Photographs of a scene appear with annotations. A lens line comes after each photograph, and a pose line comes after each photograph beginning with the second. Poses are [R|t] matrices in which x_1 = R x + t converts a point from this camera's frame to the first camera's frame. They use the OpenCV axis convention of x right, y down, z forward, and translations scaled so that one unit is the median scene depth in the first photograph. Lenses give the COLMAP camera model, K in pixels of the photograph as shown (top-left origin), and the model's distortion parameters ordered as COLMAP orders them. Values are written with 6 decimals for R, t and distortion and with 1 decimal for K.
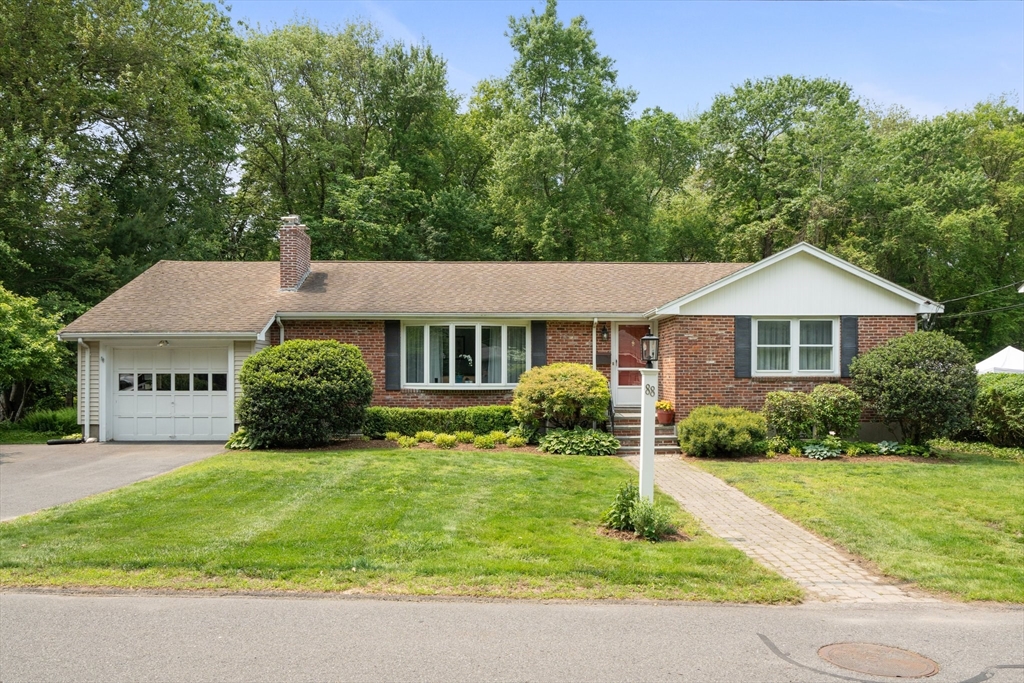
lens RADIAL K [[815.1, 0, 513.2], [0, 815.1, 374.4], [0, 0, 1]] dist [0.016418, 0.003101]
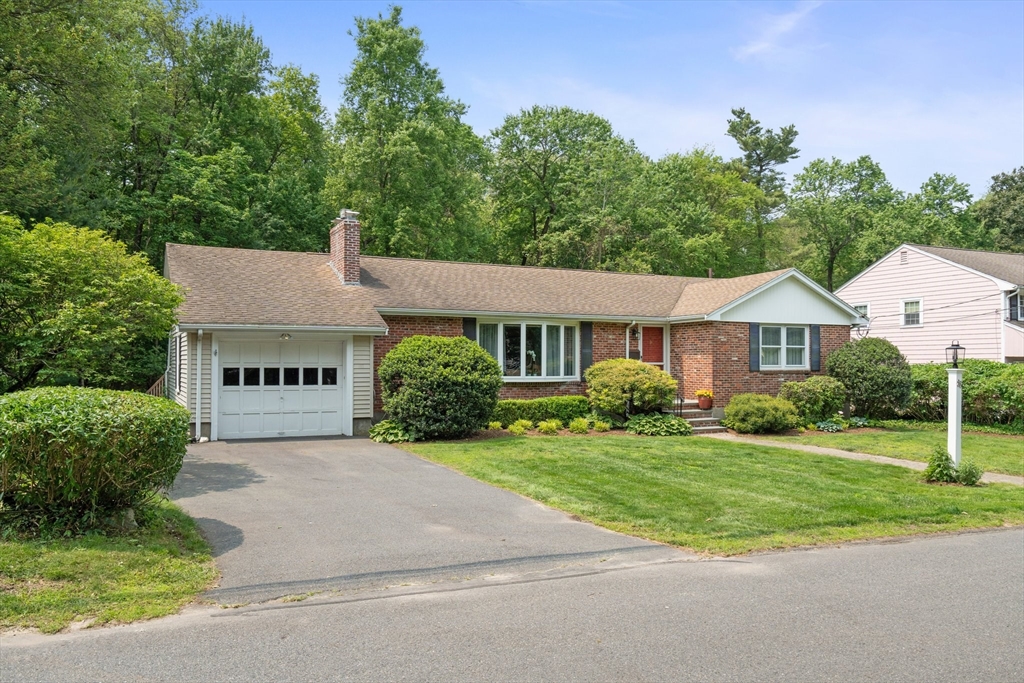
lens RADIAL K [[815.1, 0, 509.3], [0, 815.1, 336.7], [0, 0, 1]] dist [0.016418, 0.003101]
pose [[0.902331, 0.016339, 0.430735, -0.608155], [-0.002132, 0.999438, -0.033446, -0.006061], [-0.431039, 0.029260, 0.901859, 0.013230]]
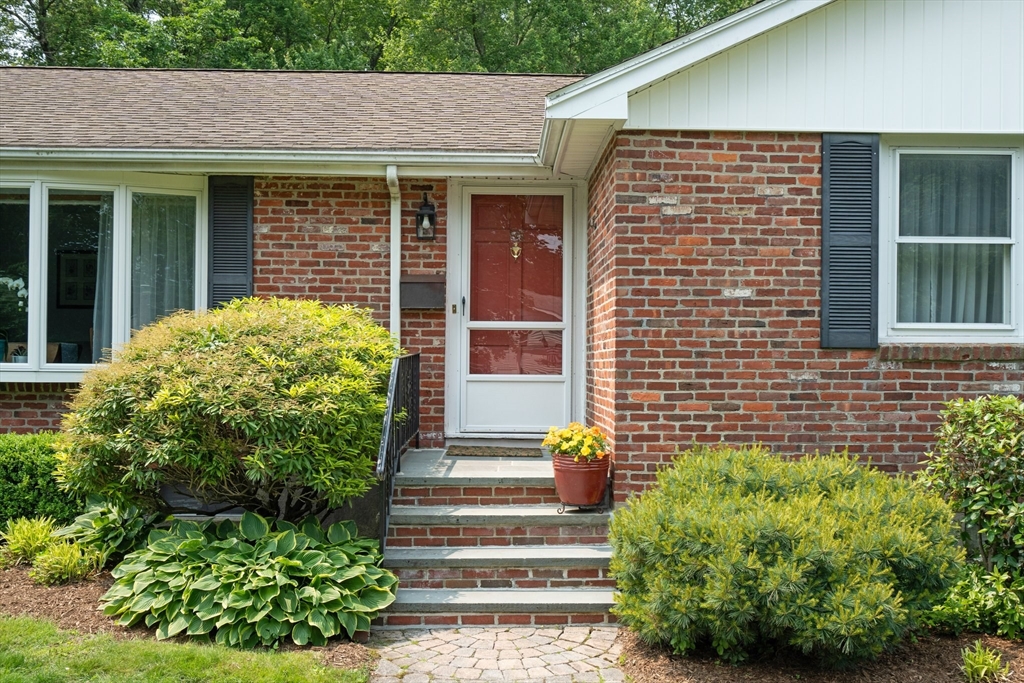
lens RADIAL K [[1021.0, 0, 511.2], [0, 1021.0, 350.5], [0, 0, 1]] dist [0.005984, 0.000000]
pose [[0.999966, 0.008093, -0.001724, 0.160439], [-0.008117, 0.999863, -0.014445, 0.011106], [0.001606, 0.014458, 0.999894, 0.630447]]
